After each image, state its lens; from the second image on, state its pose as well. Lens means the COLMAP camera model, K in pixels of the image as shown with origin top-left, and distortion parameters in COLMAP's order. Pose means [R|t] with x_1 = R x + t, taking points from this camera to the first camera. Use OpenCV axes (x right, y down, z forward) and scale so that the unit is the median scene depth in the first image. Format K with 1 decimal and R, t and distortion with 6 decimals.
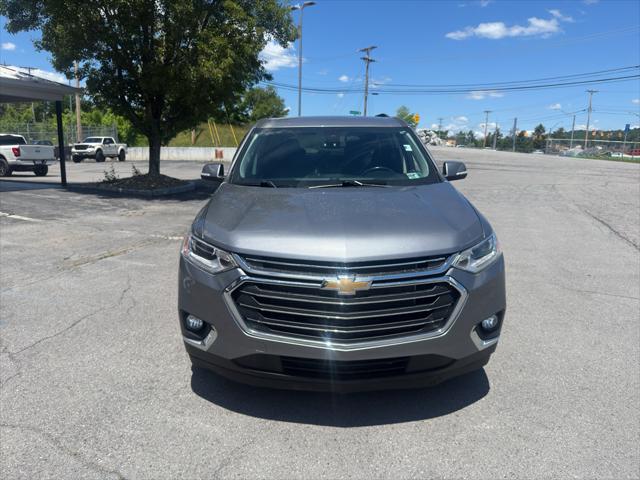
lens RADIAL K [[450.9, 0, 311.9], [0, 450.9, 236.9], [0, 0, 1]] dist [0.048301, -0.074414]
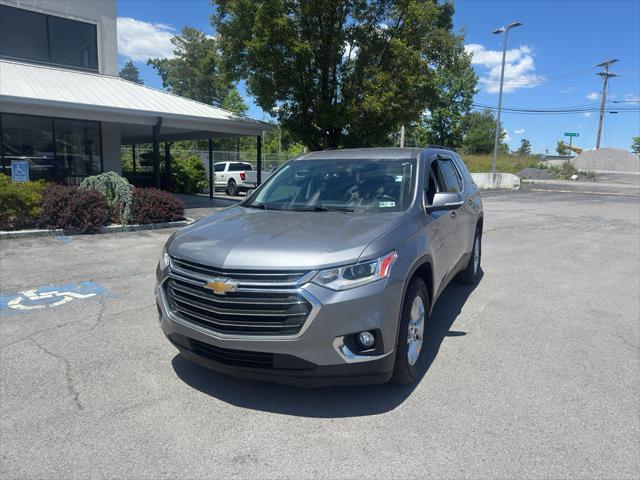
lens RADIAL K [[450.9, 0, 327.8], [0, 450.9, 238.0], [0, 0, 1]] dist [0.036359, -0.056969]
pose [[0.902722, 0.065333, -0.425235, 0.490041], [-0.087028, 0.995699, -0.031770, -0.008085], [0.421331, 0.065687, 0.904525, -0.017576]]
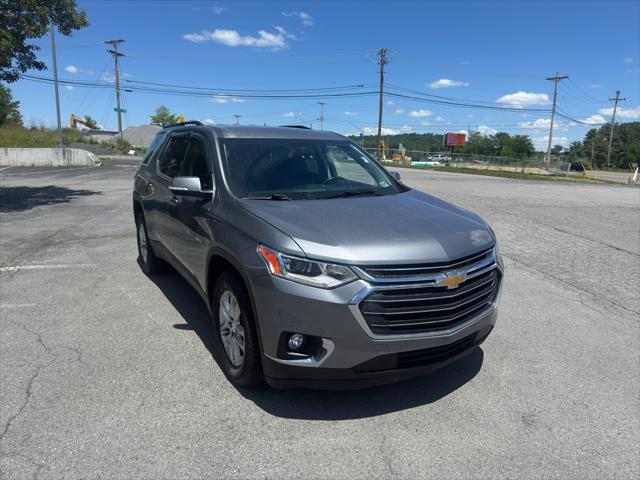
lens RADIAL K [[450.9, 0, 327.8], [0, 450.9, 238.0], [0, 0, 1]] dist [0.036359, -0.056969]
pose [[0.847381, -0.093043, 0.522771, -0.452784], [0.093209, 0.995305, 0.026059, -0.036720], [-0.522741, 0.026645, 0.852075, 0.082170]]
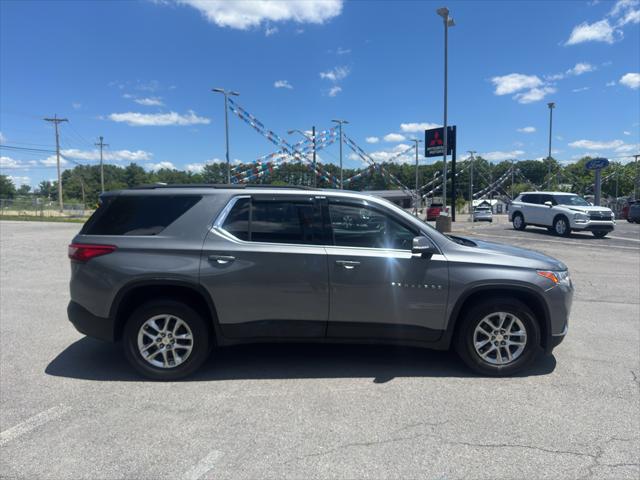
lens RADIAL K [[450.9, 0, 327.8], [0, 450.9, 238.0], [0, 0, 1]] dist [0.036359, -0.056969]
pose [[-0.040304, -0.101874, 0.993981, -1.242336], [0.196796, 0.974494, 0.107856, -0.312597], [-0.979616, 0.199959, -0.019228, 1.206883]]
